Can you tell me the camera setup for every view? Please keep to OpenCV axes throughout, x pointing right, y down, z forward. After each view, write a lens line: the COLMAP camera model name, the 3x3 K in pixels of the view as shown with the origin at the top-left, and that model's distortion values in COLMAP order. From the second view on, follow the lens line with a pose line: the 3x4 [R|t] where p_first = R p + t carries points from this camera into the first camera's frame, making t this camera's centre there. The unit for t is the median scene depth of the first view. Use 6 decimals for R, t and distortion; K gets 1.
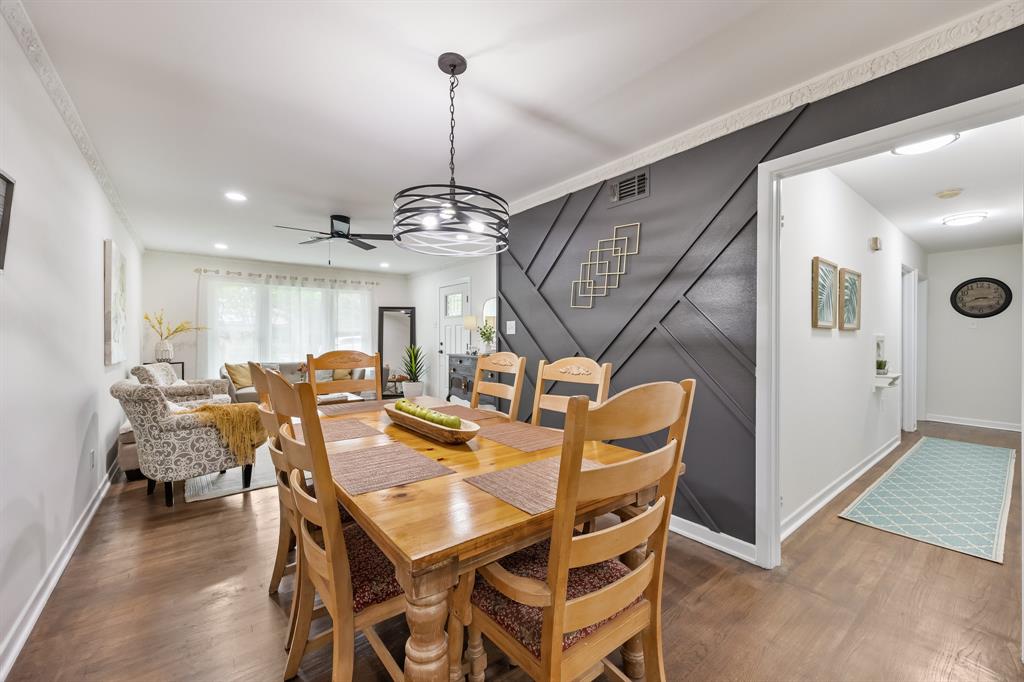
lens RADIAL K [[406.7, 0, 512.0], [0, 406.7, 341.0], [0, 0, 1]] dist [0.005401, -0.000062]
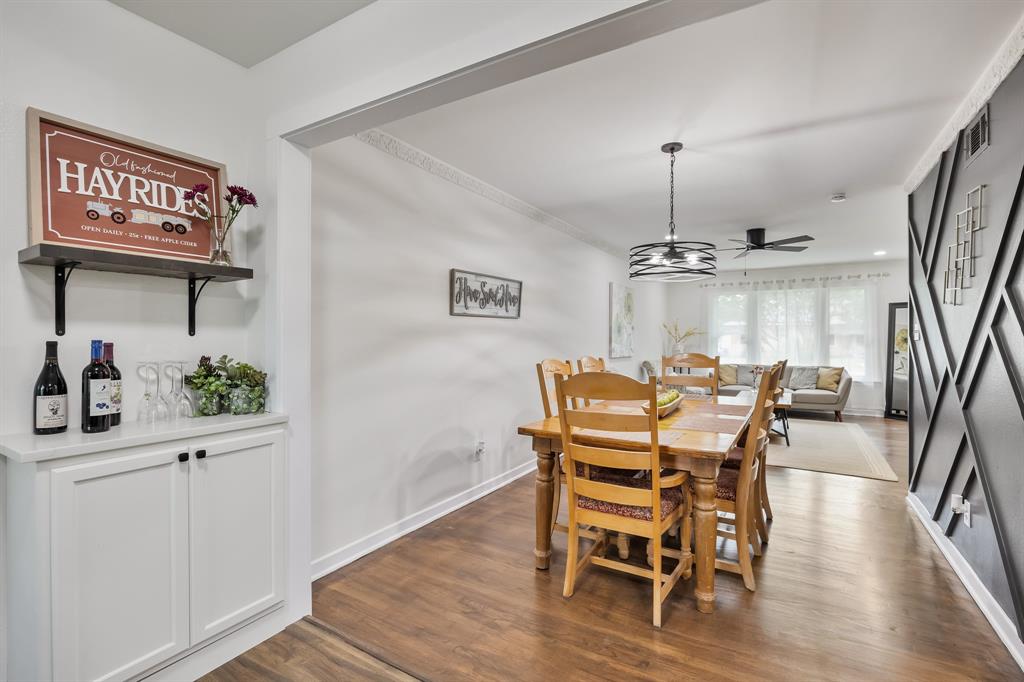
lens RADIAL K [[463.7, 0, 512.0], [0, 463.7, 341.0], [0, 0, 1]] dist [-0.022594, 0.000421]
pose [[0.346886, 0.006992, -0.937881, 0.311418], [-0.009414, 0.999948, 0.003973, -0.006962], [0.937860, 0.007451, 0.346934, -0.011358]]
